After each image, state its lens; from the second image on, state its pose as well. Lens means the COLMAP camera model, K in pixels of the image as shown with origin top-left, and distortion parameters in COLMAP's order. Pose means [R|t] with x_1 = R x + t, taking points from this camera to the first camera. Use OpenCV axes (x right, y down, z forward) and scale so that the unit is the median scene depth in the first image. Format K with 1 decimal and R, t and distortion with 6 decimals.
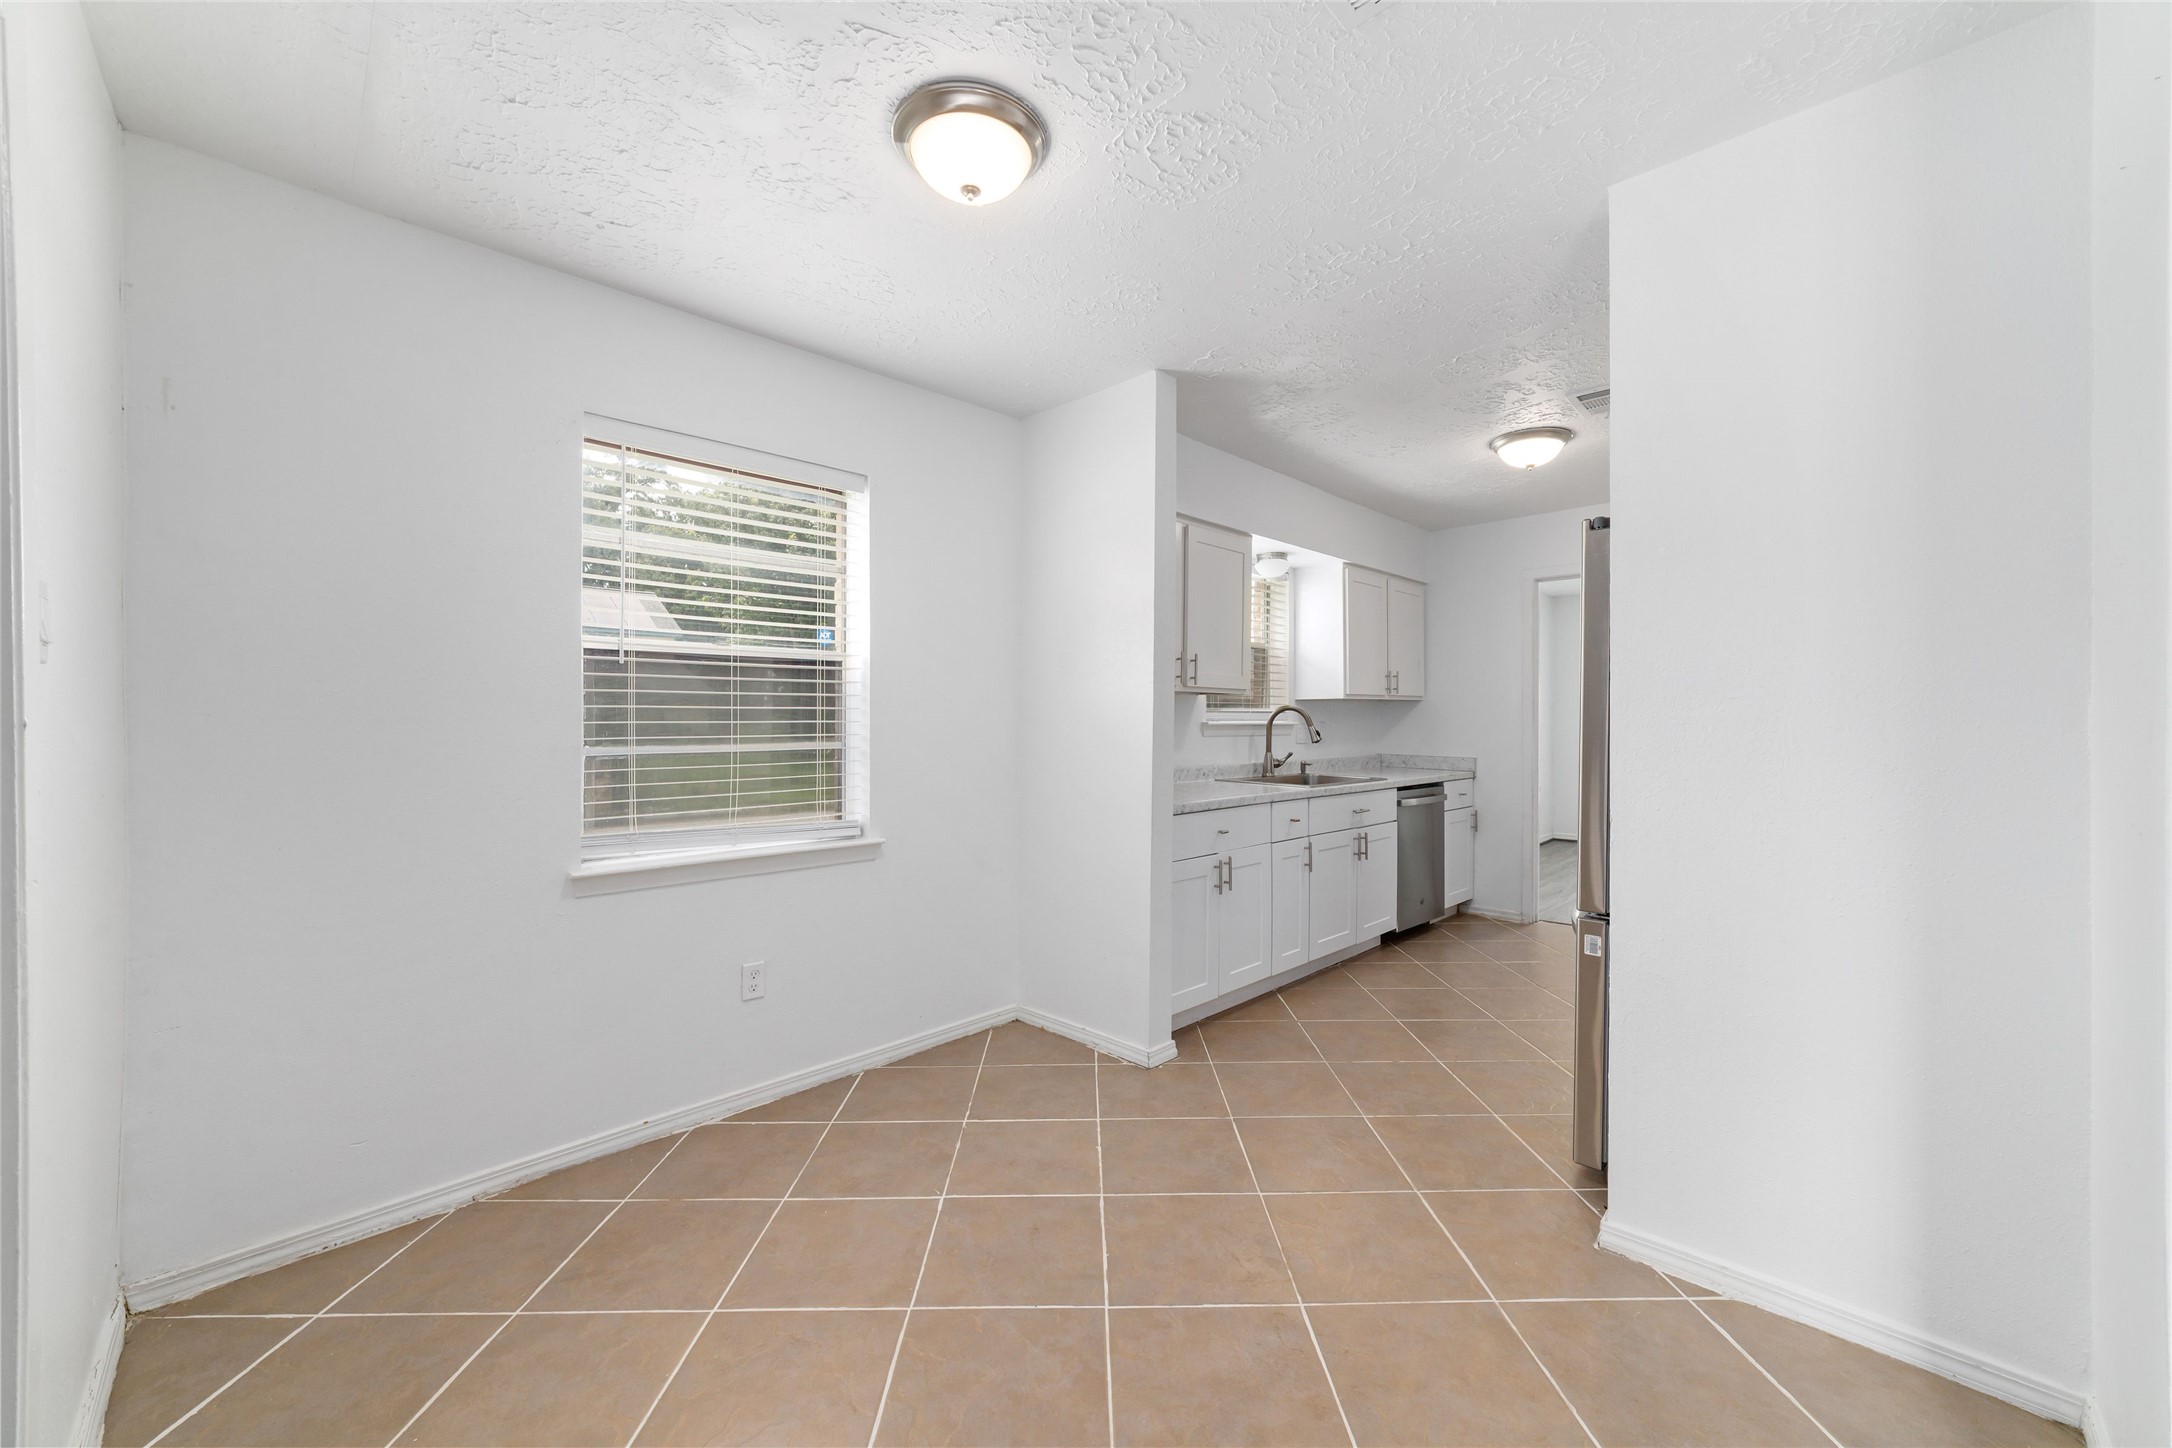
lens RADIAL K [[831.1, 0, 1093.1], [0, 831.1, 720.2], [0, 0, 1]] dist [-0.019526, 0.004518]
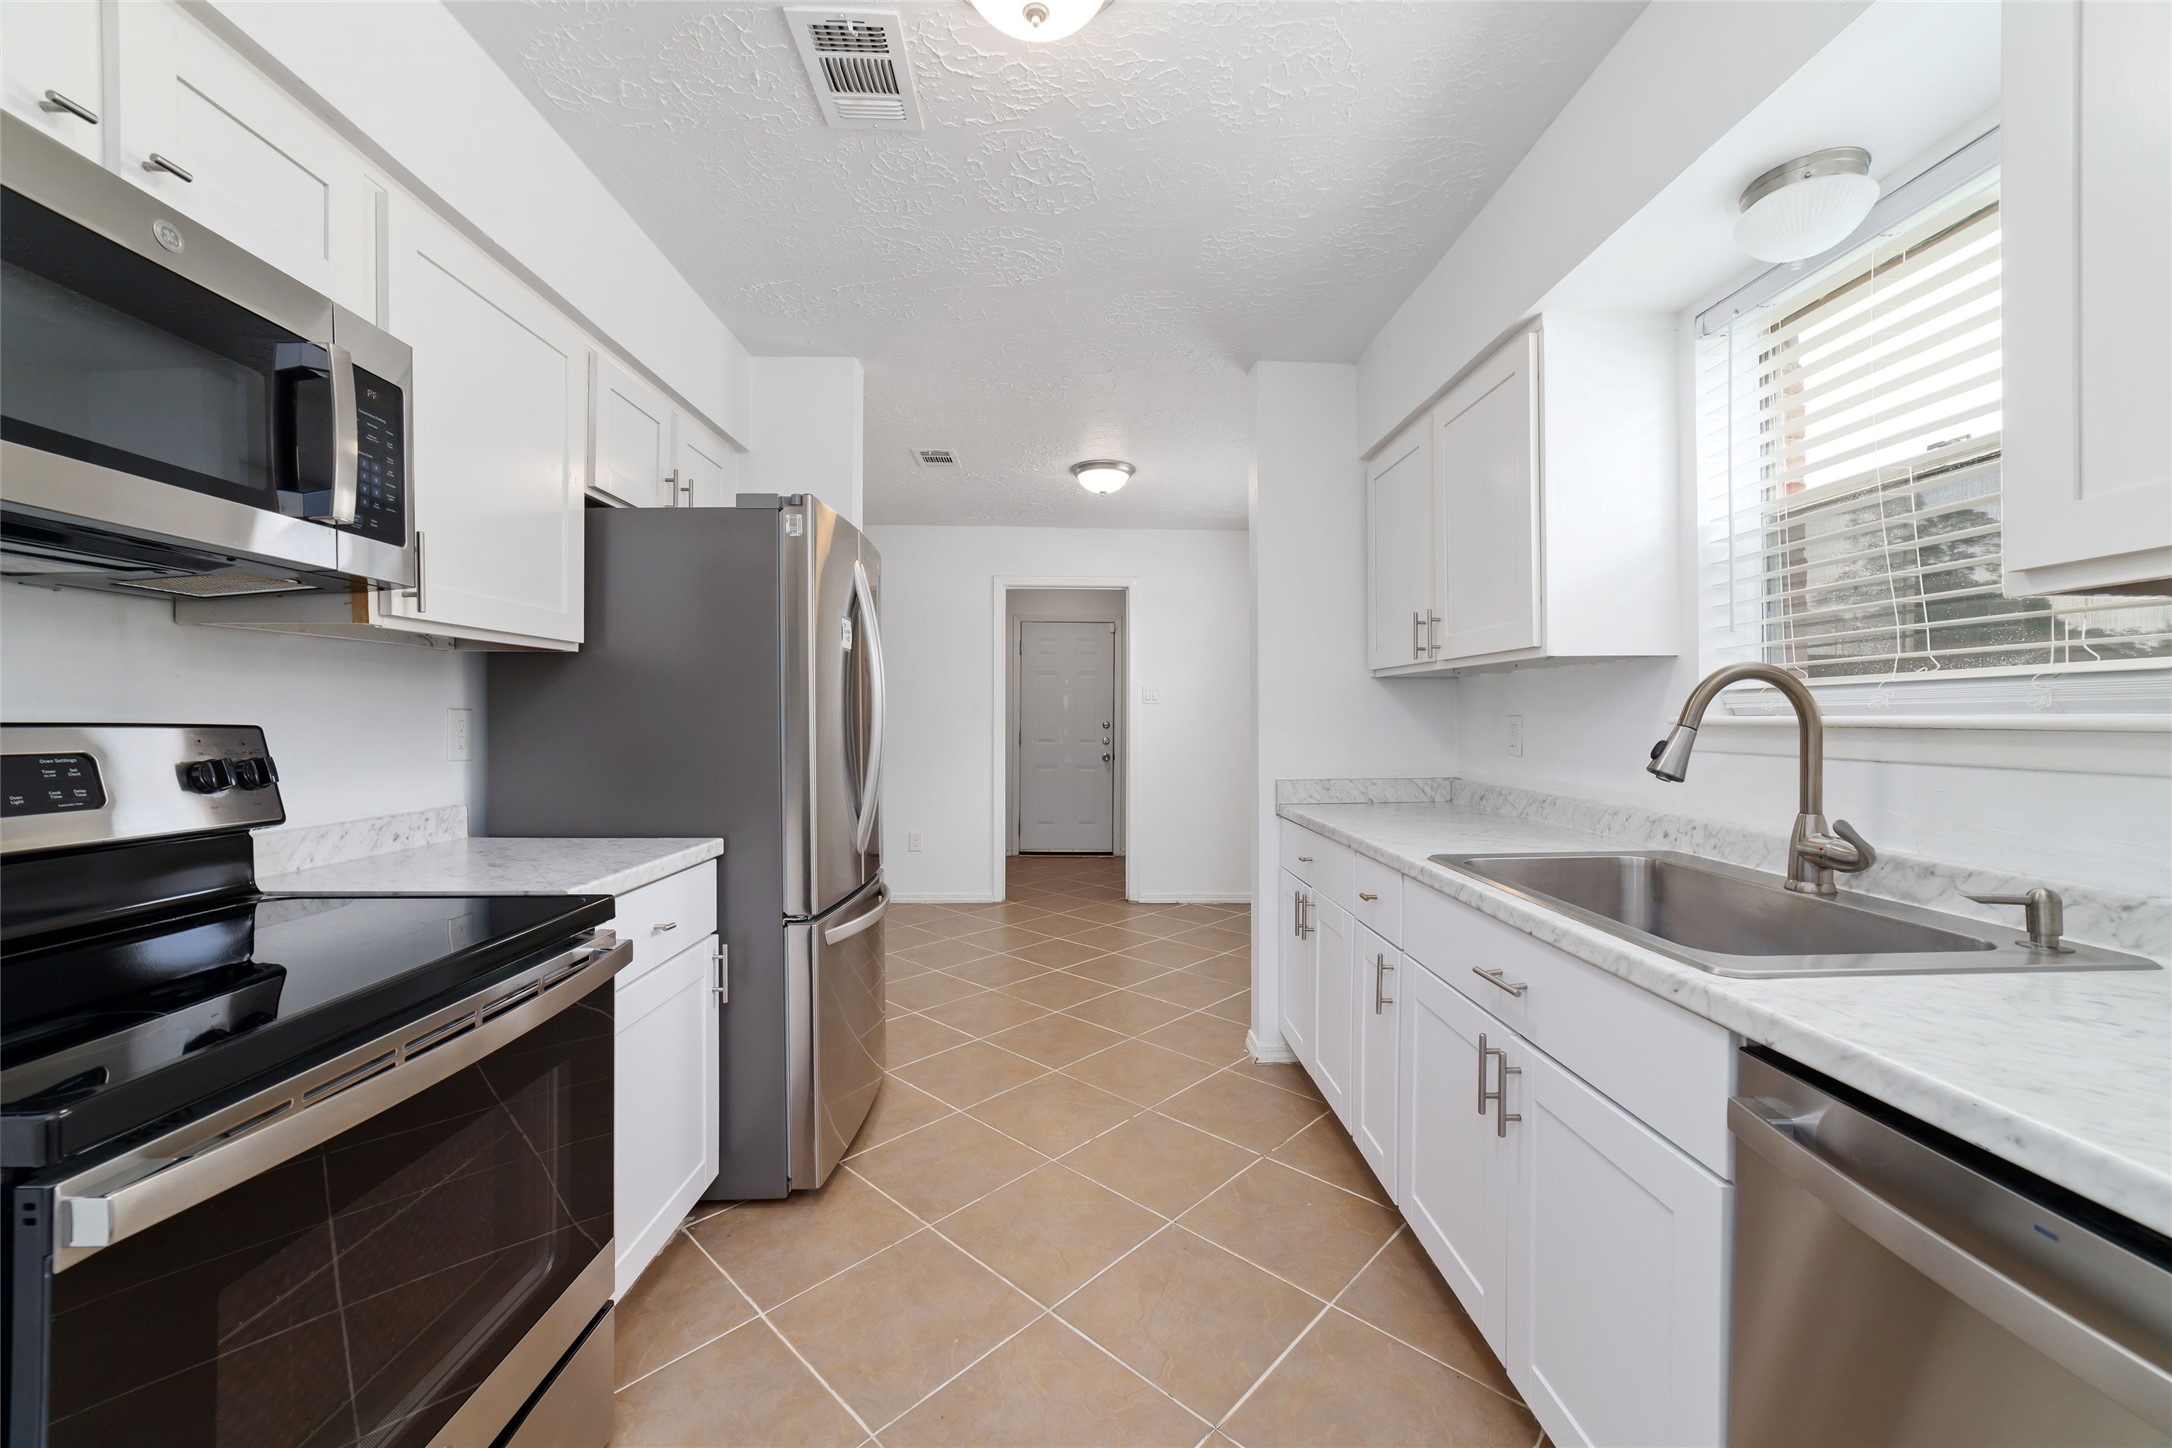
lens RADIAL K [[831.1, 0, 1093.1], [0, 831.1, 720.2], [0, 0, 1]] dist [-0.019526, 0.004518]
pose [[-0.688852, -0.003061, -0.724895, 0.760550], [-0.003796, 0.999993, -0.000615, 0.006877], [0.724892, 0.002328, -0.688859, 1.244280]]
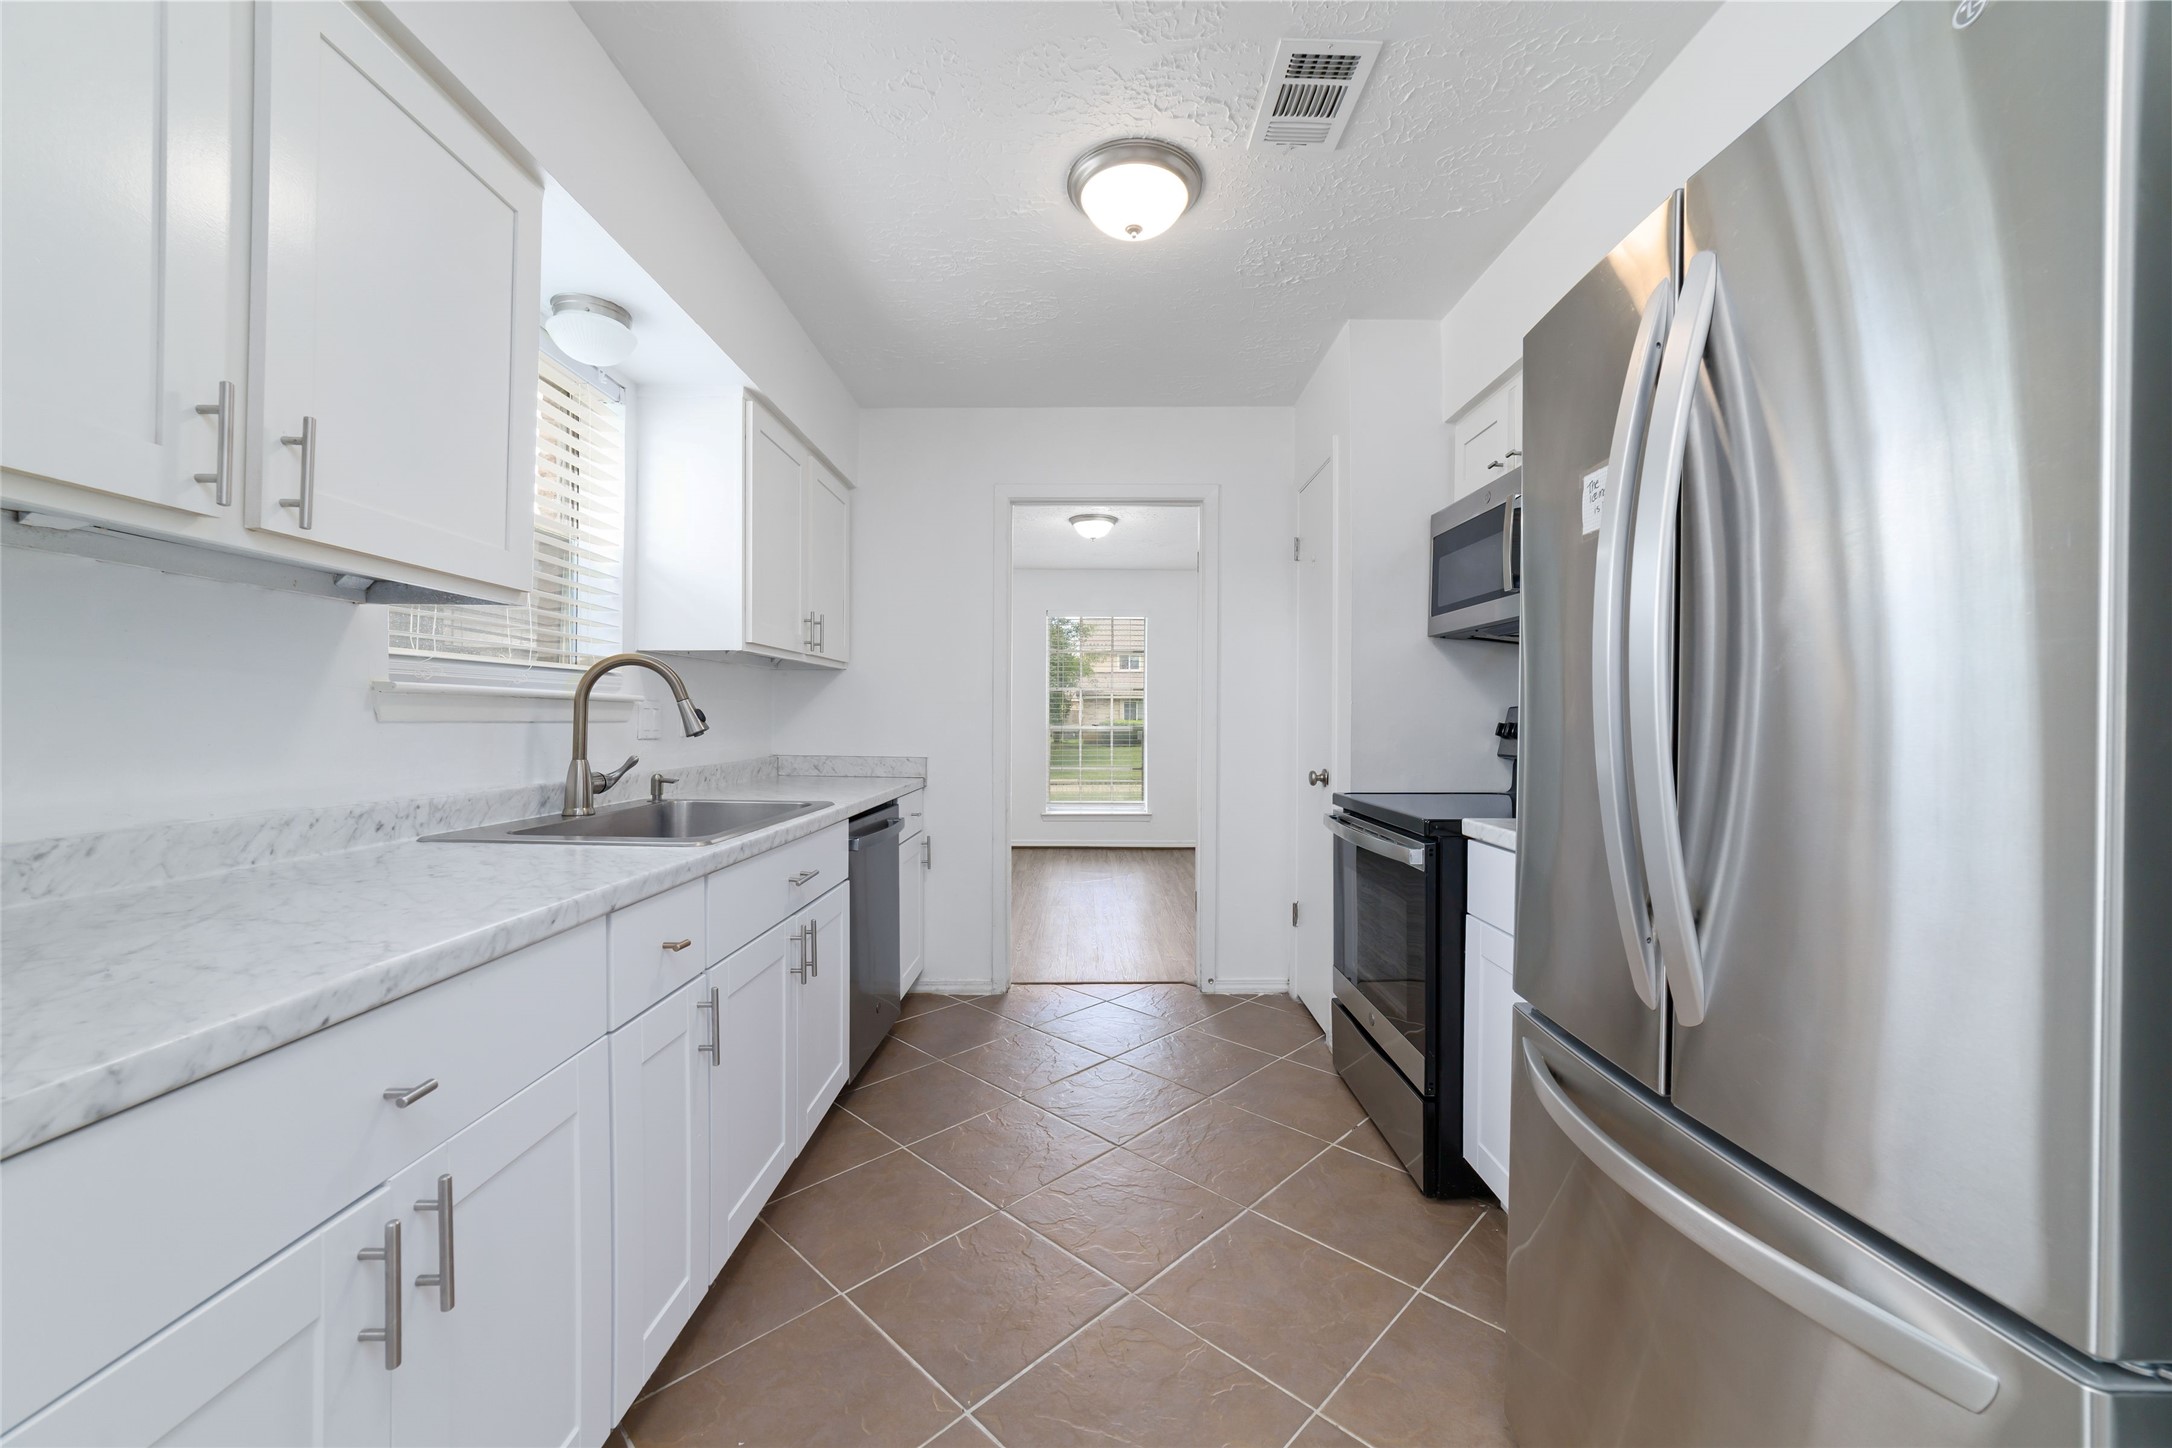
lens RADIAL K [[831.1, 0, 1093.1], [0, 831.1, 720.2], [0, 0, 1]] dist [-0.019526, 0.004518]
pose [[0.704798, 0.000379, 0.709408, 0.114699], [-0.002094, 0.999997, 0.001546, 0.020715], [-0.709405, -0.002575, 0.704797, 0.614603]]
